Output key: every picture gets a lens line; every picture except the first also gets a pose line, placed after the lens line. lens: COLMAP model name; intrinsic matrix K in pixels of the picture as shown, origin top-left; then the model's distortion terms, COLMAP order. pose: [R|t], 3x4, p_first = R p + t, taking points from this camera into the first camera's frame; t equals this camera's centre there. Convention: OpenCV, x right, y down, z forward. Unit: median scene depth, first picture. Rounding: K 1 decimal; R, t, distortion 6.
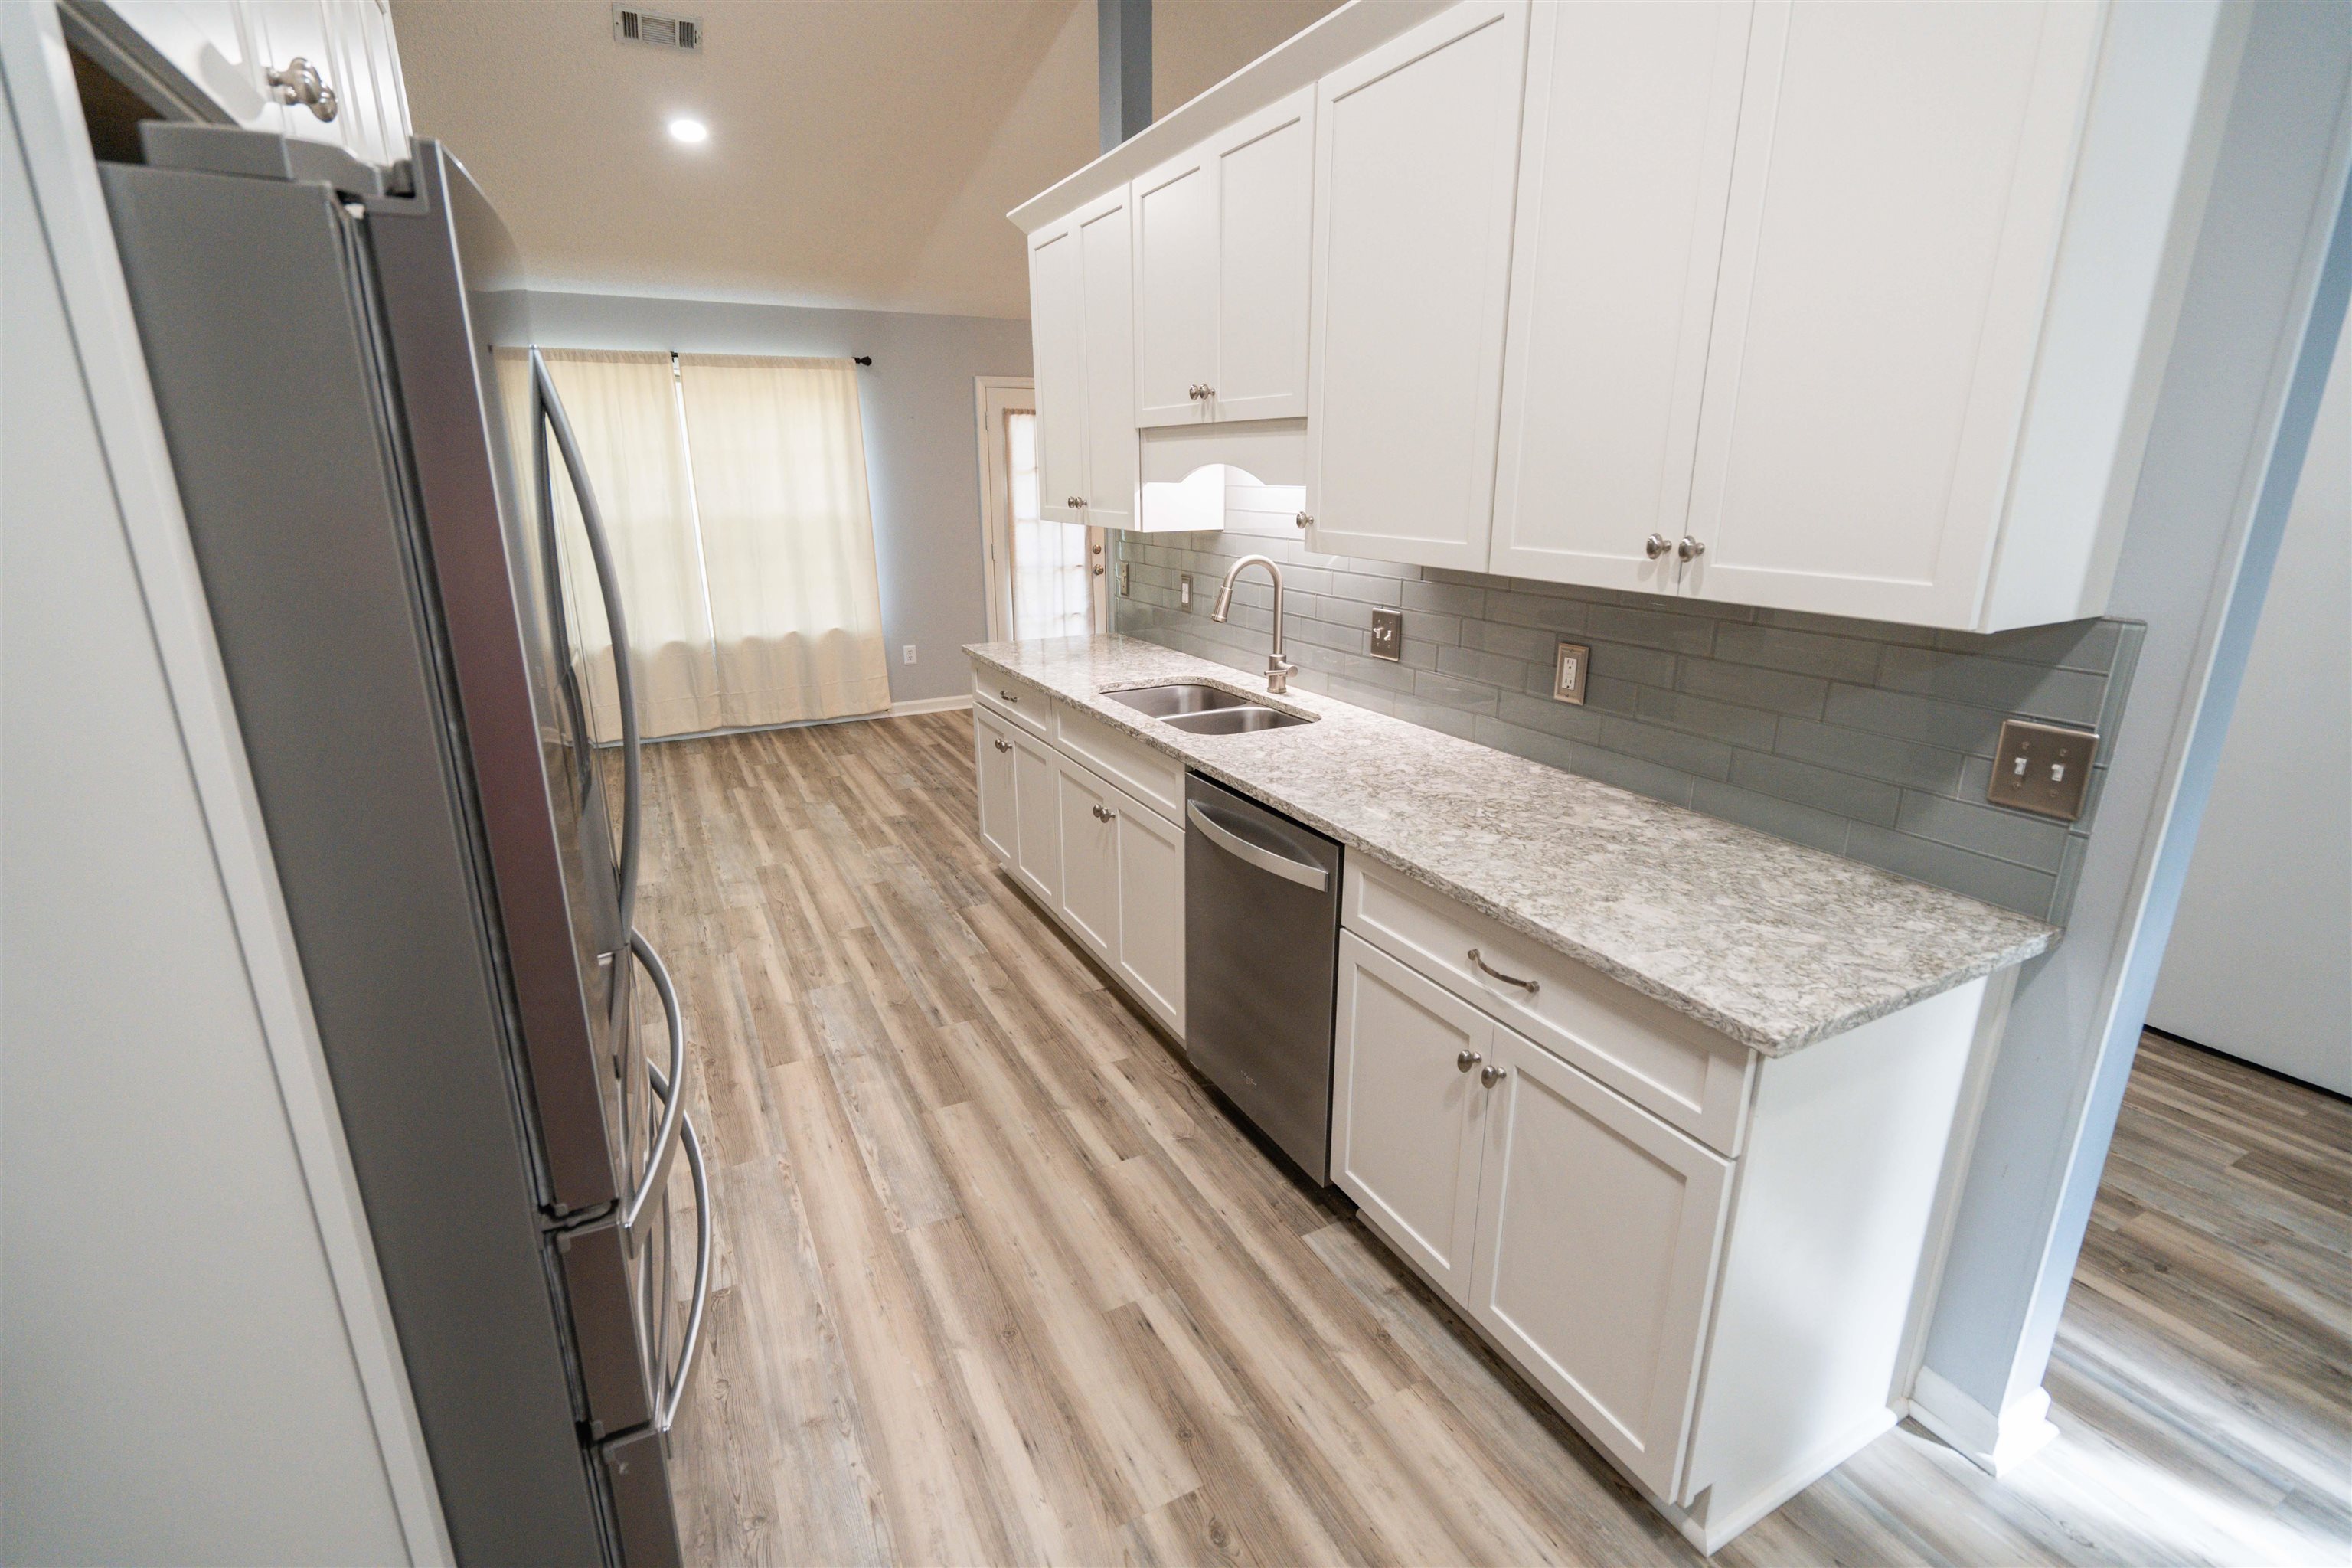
lens RADIAL K [[1058.0, 0, 1167.0], [0, 1058.0, 784.6], [0, 0, 1]] dist [-0.009616, 0.008640]
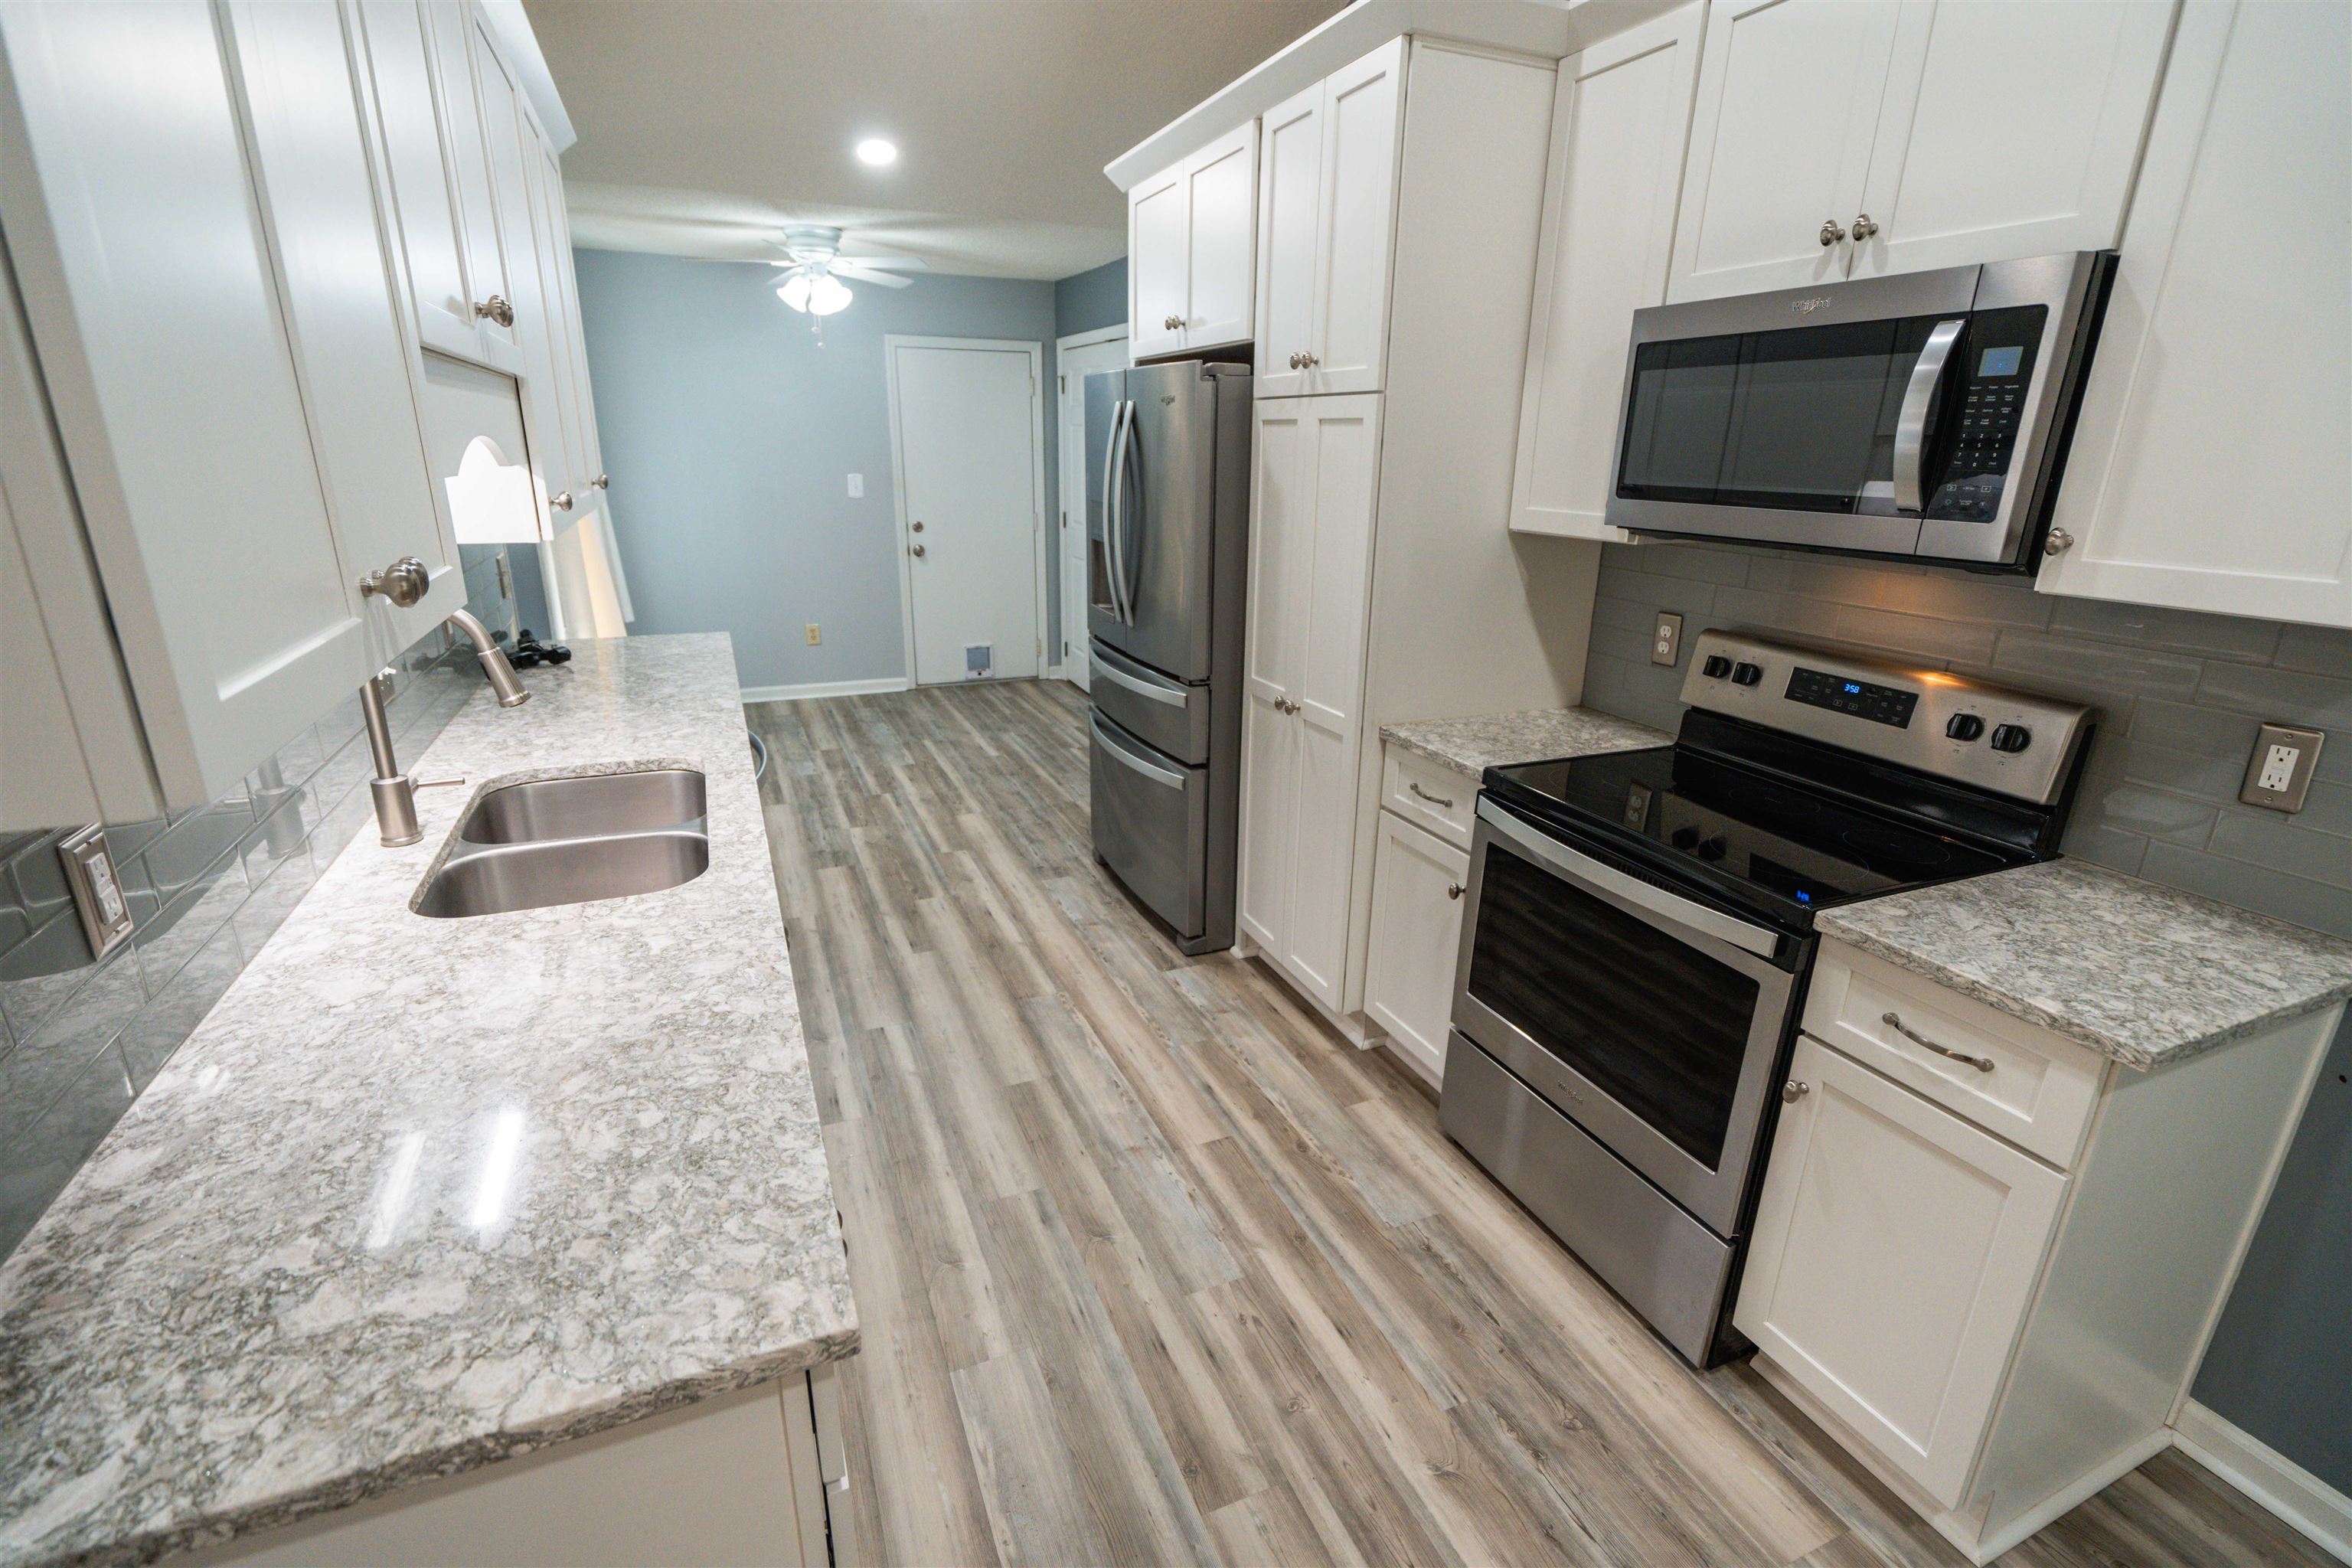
lens RADIAL K [[1056.6, 0, 1168.8], [0, 1056.6, 782.0], [0, 0, 1]] dist [-0.004687, 0.000742]
pose [[-0.997549, -0.031325, 0.062566, -0.336723], [0.009692, 0.823706, 0.566935, -0.426433], [-0.069295, 0.566152, -0.821383, 1.408828]]
